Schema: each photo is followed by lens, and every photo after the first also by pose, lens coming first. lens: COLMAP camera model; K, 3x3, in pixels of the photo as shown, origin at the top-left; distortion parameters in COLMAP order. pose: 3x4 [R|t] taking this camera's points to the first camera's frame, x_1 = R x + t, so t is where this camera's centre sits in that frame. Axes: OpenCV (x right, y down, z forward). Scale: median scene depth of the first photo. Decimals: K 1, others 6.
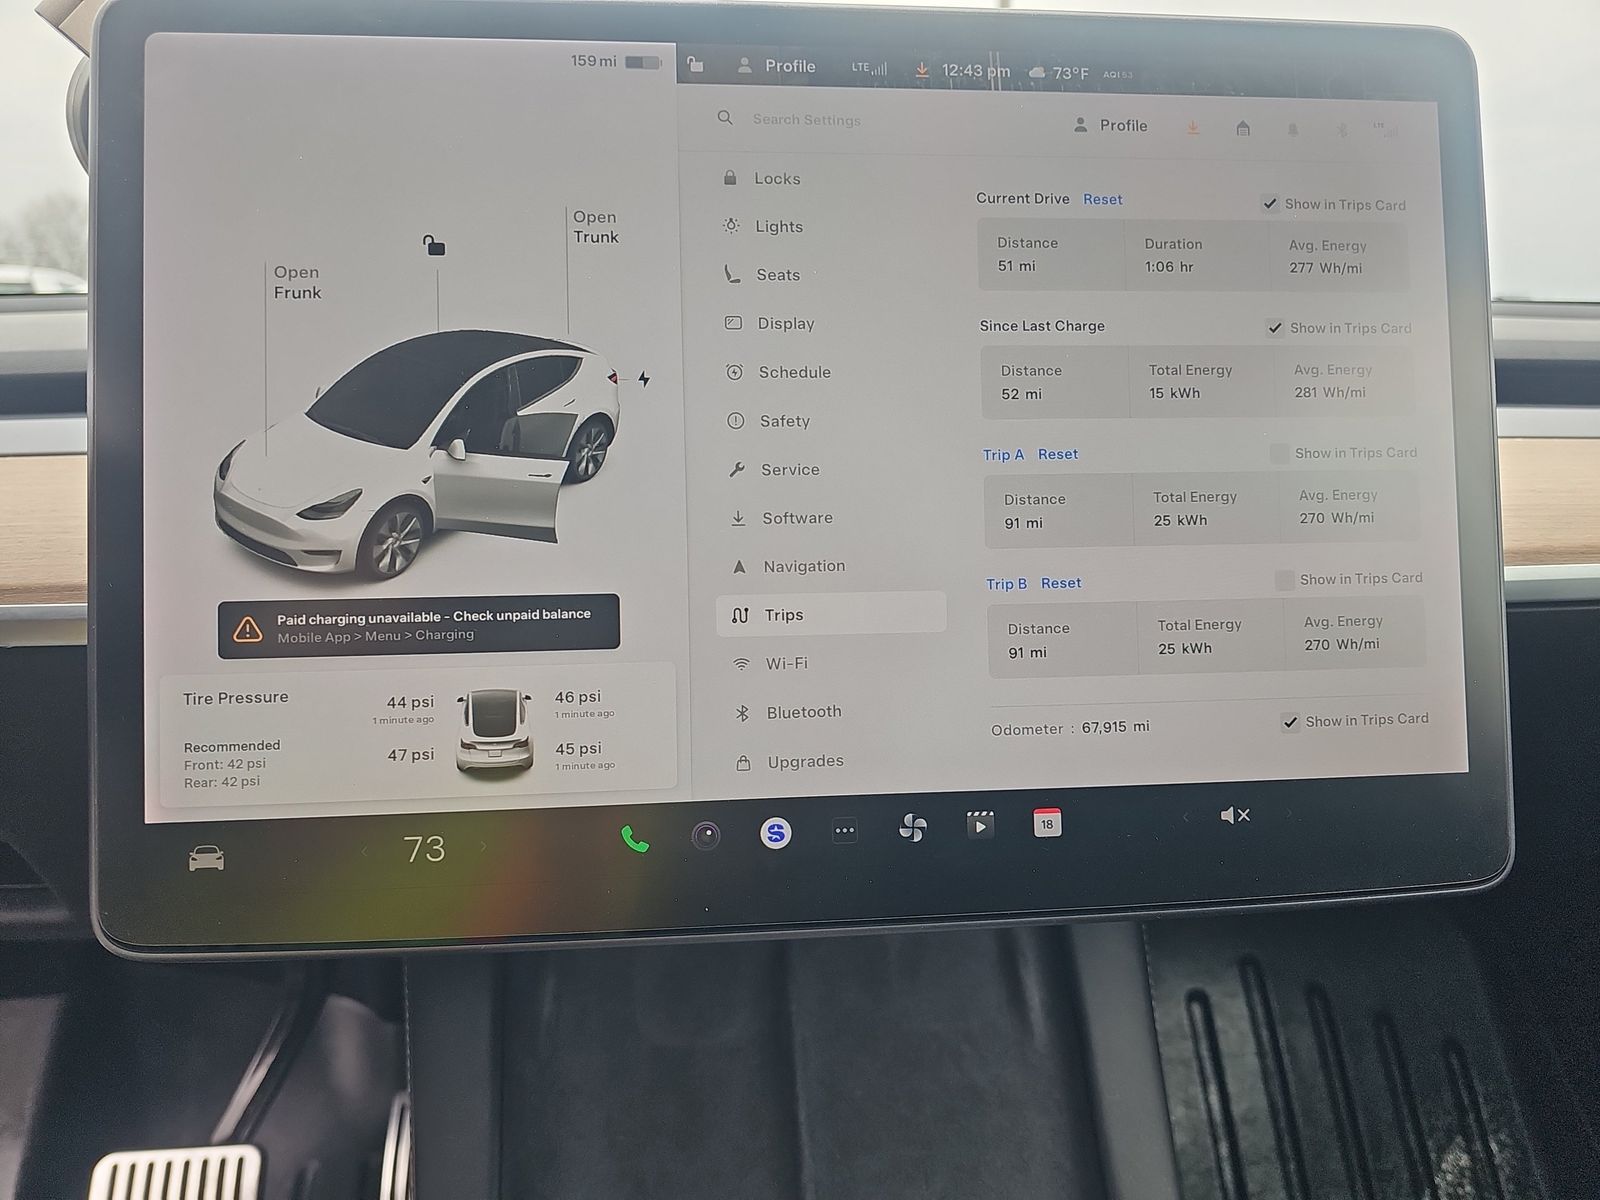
lens RADIAL K [[1067.3, 0, 788.8], [0, 1067.3, 589.5], [0, 0, 1]] dist [0.036810, -0.036195]
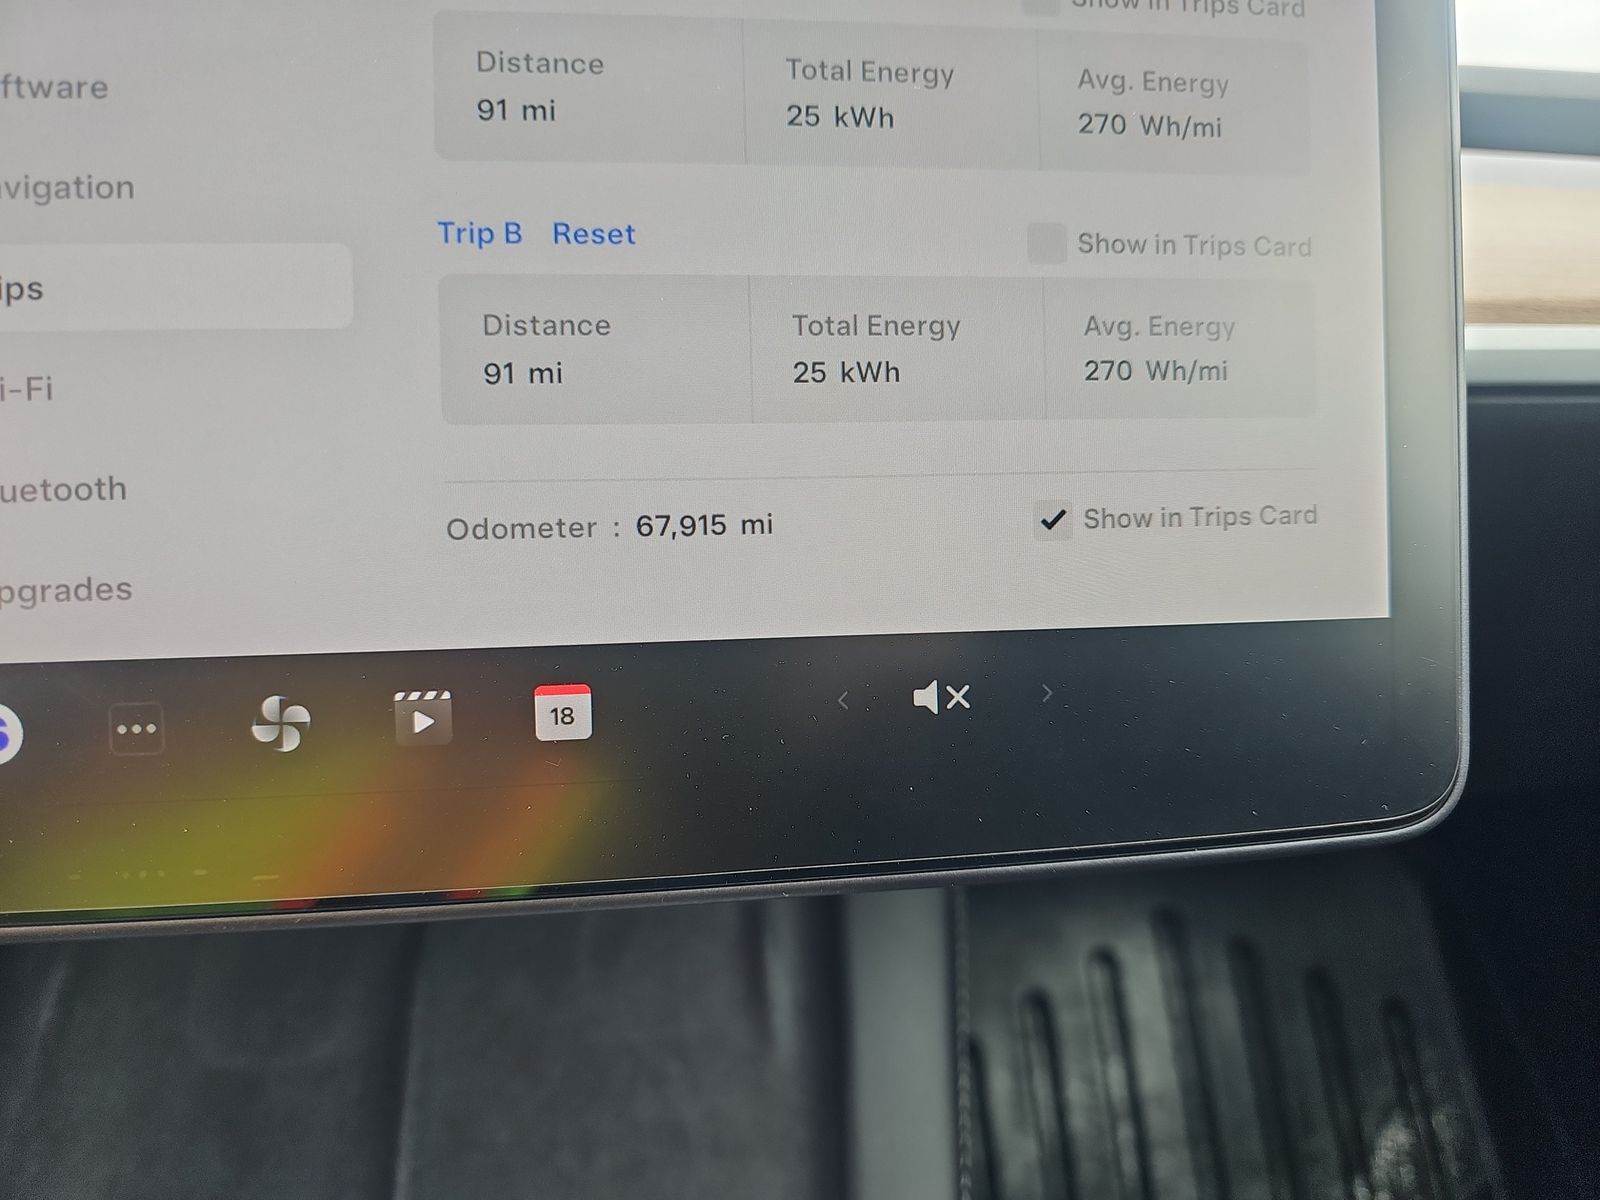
lens RADIAL K [[1068.7, 0, 798.6], [0, 1068.7, 584.2], [0, 0, 1]] dist [-0.007289, -0.003617]
pose [[0.999719, -0.001577, 0.023644, 0.339941], [0.000520, 0.999005, 0.044606, 0.134955], [-0.023691, -0.044582, 0.998725, 0.499995]]
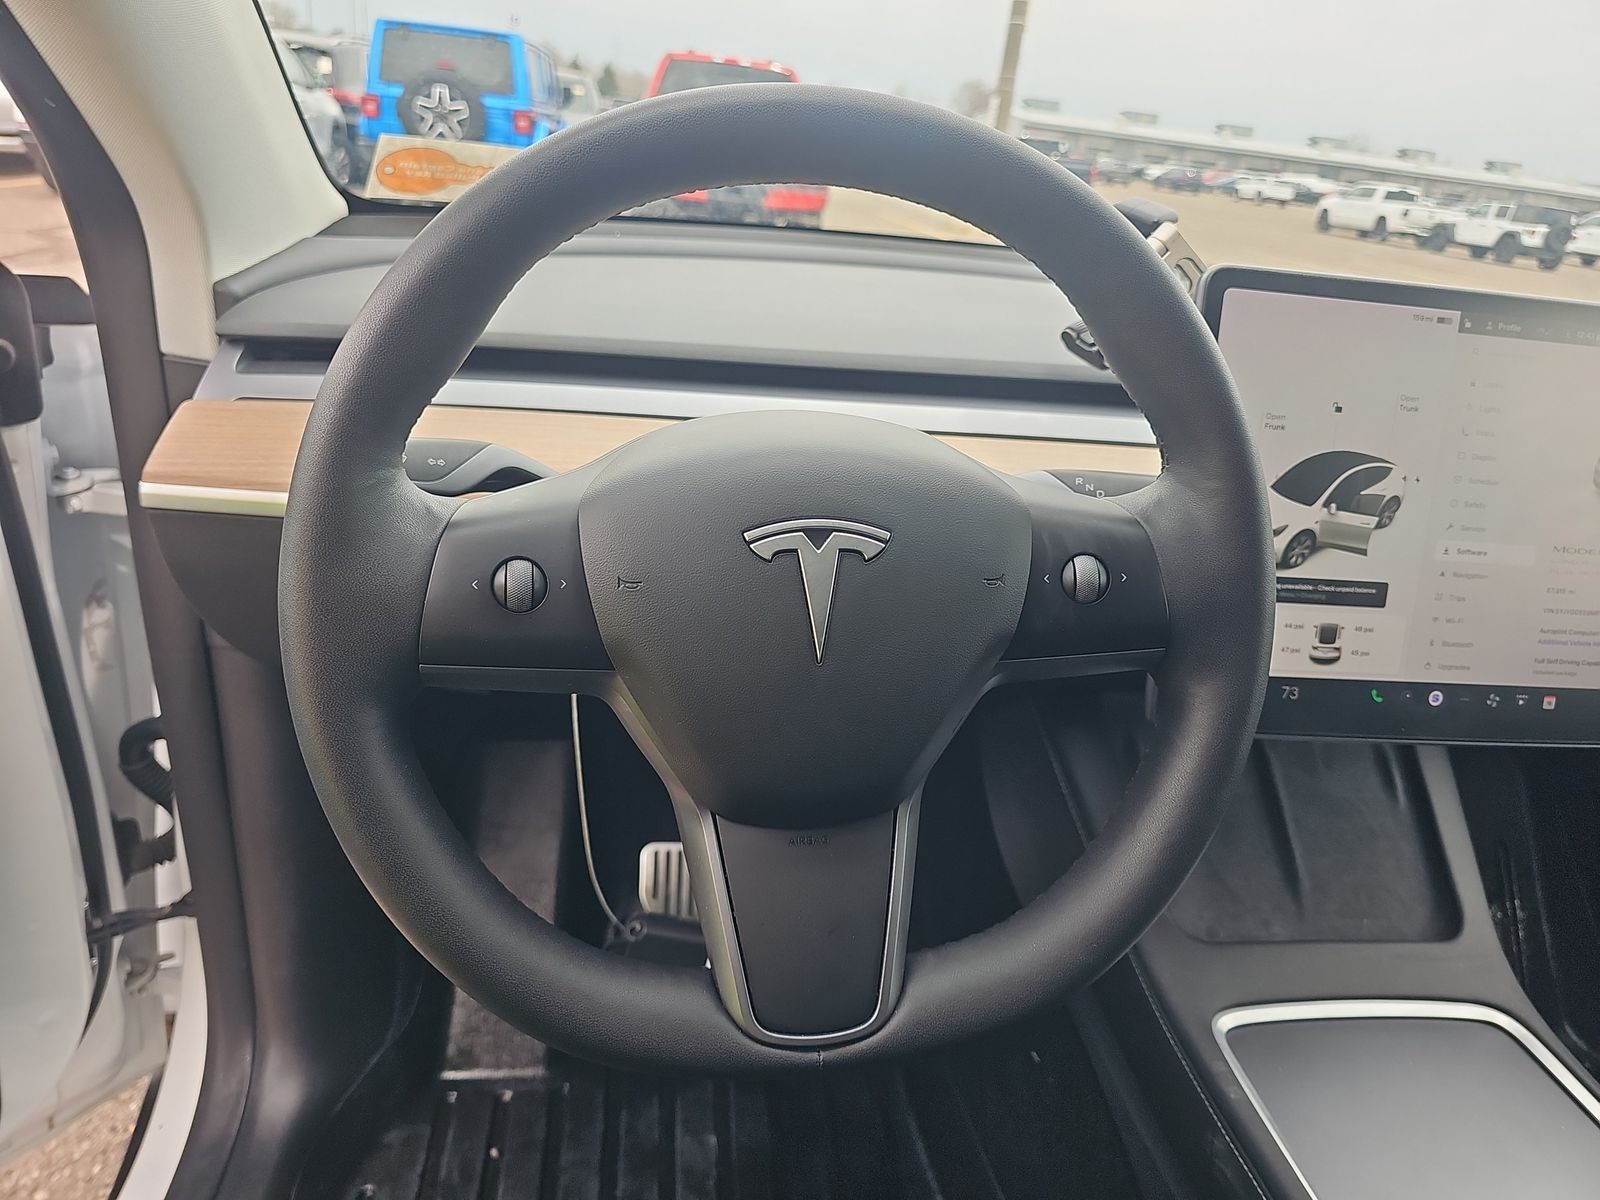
lens RADIAL K [[1067.3, 0, 788.8], [0, 1067.3, 589.5], [0, 0, 1]] dist [0.036810, -0.036195]
pose [[0.992729, 0.086005, 0.084216, -1.466188], [-0.099385, 0.980357, 0.170360, -0.219235], [-0.067910, -0.177491, 0.981777, -0.968628]]
